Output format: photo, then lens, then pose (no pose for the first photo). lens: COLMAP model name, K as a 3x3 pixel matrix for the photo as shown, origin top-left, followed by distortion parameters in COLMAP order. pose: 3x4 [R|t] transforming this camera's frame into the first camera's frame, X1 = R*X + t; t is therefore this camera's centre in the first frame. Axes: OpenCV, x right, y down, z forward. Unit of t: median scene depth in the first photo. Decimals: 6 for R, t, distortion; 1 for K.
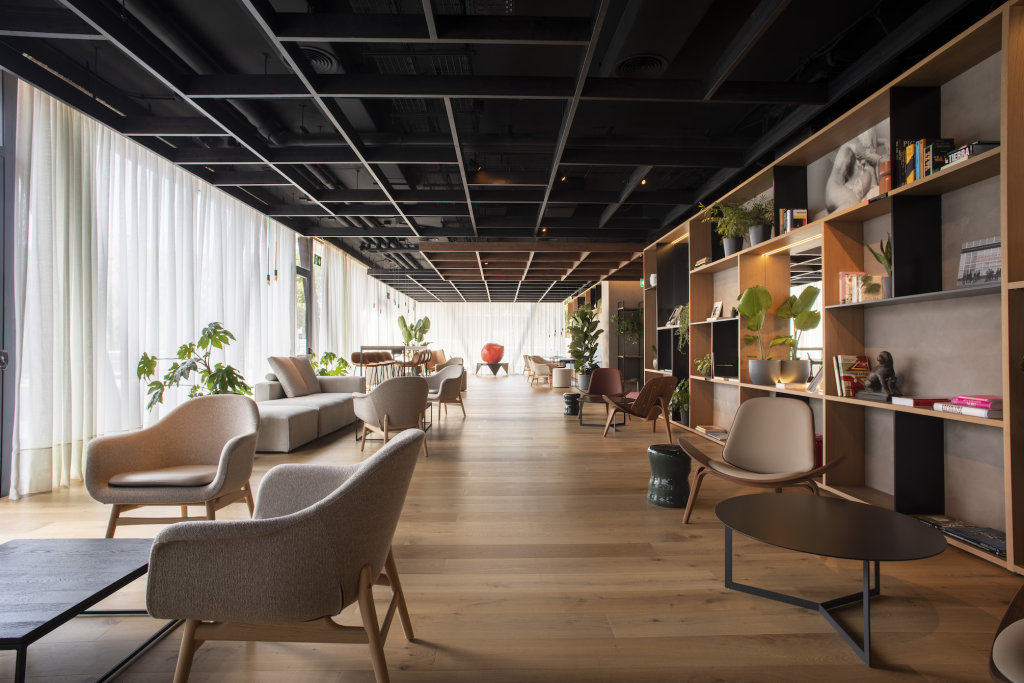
lens RADIAL K [[514.2, 0, 512.0], [0, 514.2, 341.5], [0, 0, 1]] dist [-0.037643, 0.000257]
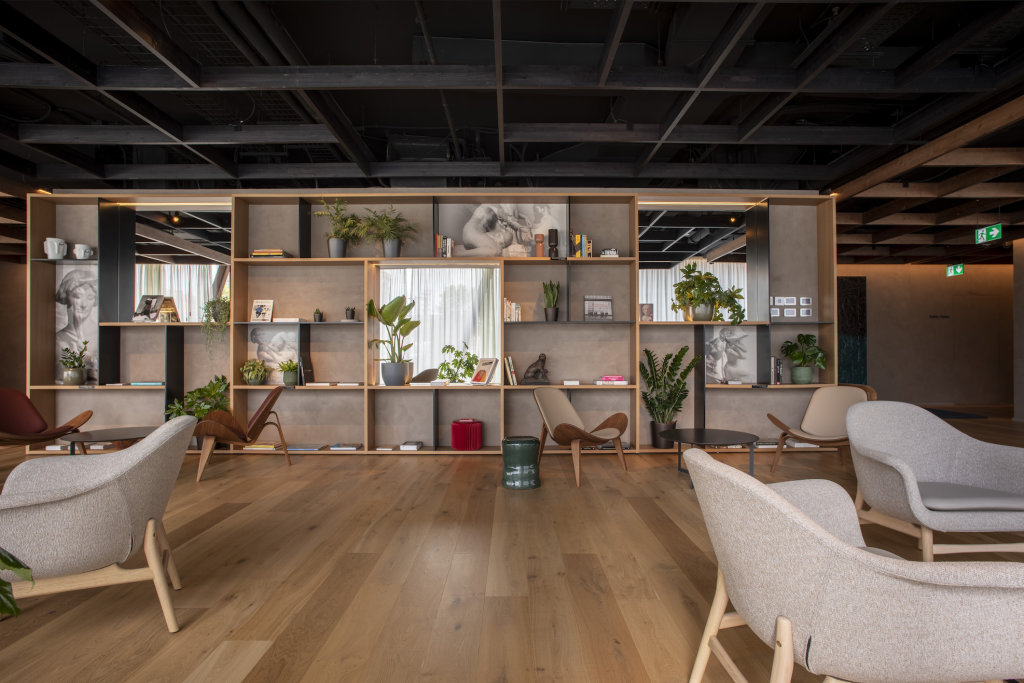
lens RADIAL K [[537.5, 0, 512.0], [0, 537.5, 341.5], [0, 0, 1]] dist [-0.041813, 0.000091]
pose [[0.016616, 0.022784, 0.999602, -0.881017], [-0.013172, 0.999659, -0.022566, 0.019658], [-0.999775, -0.012792, 0.016911, 0.985893]]
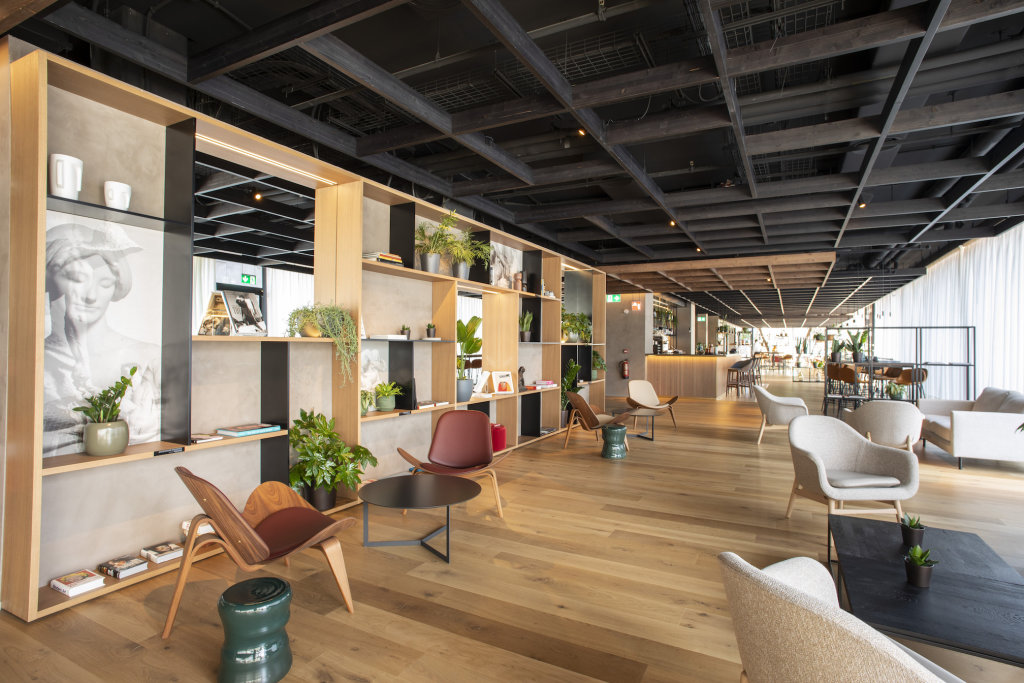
lens RADIAL K [[537.5, 0, 512.0], [0, 537.5, 341.5], [0, 0, 1]] dist [-0.041813, 0.000091]
pose [[-0.869894, -0.005102, 0.493213, -0.280531], [-0.017177, 0.999653, -0.019955, -0.035653], [-0.492940, -0.025830, -0.869680, 2.709154]]
